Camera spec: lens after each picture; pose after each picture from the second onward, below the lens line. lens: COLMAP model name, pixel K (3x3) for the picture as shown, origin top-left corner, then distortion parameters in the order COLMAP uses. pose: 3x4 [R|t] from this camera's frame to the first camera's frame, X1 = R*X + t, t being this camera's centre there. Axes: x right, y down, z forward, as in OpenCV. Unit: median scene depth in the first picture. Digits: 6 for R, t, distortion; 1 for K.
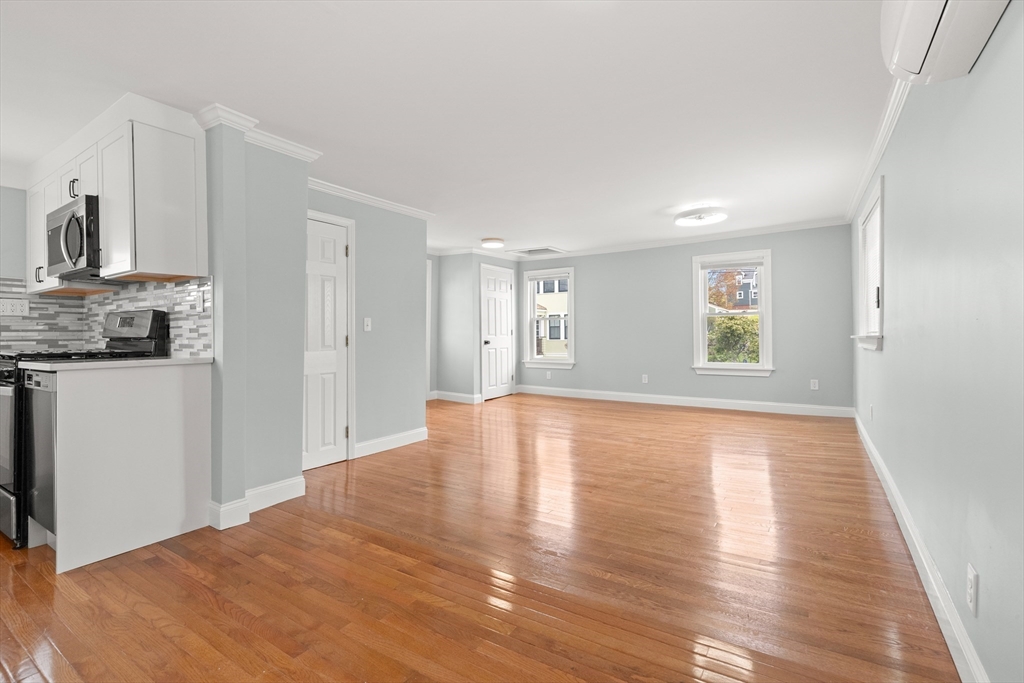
lens RADIAL K [[461.3, 0, 516.7], [0, 461.3, 333.7], [0, 0, 1]] dist [0.003207, -0.000092]
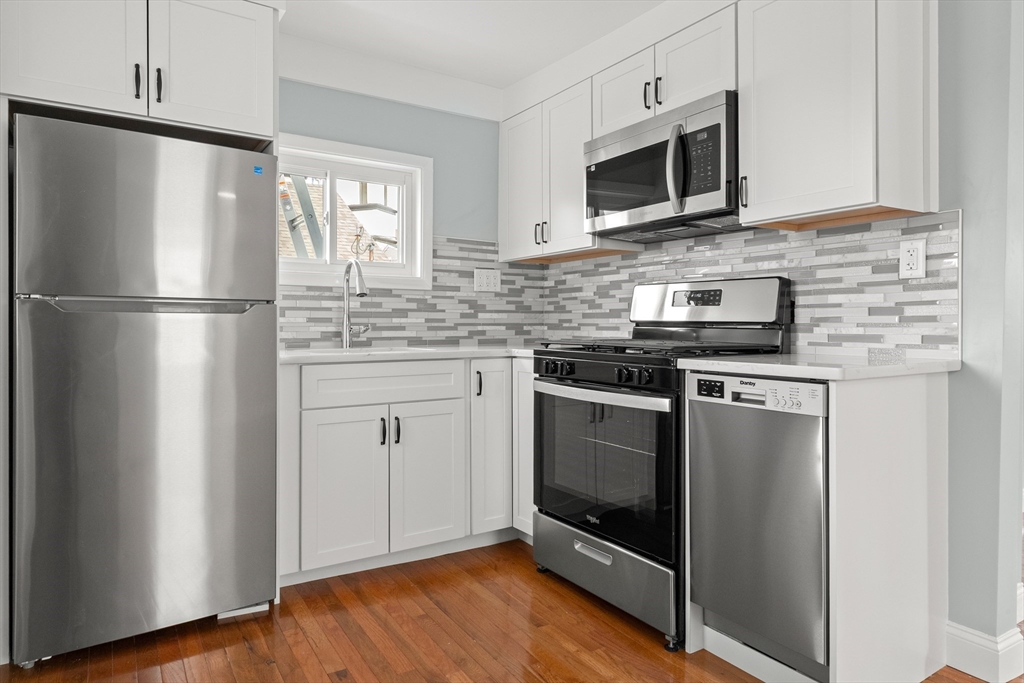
lens RADIAL K [[627.0, 0, 508.8], [0, 627.0, 335.6], [0, 0, 1]] dist [0.004676, -0.000017]
pose [[0.908361, 0.019709, -0.417723, -0.613092], [-0.009542, 0.999606, 0.026413, 0.005657], [0.418079, -0.020007, 0.908191, 0.083583]]
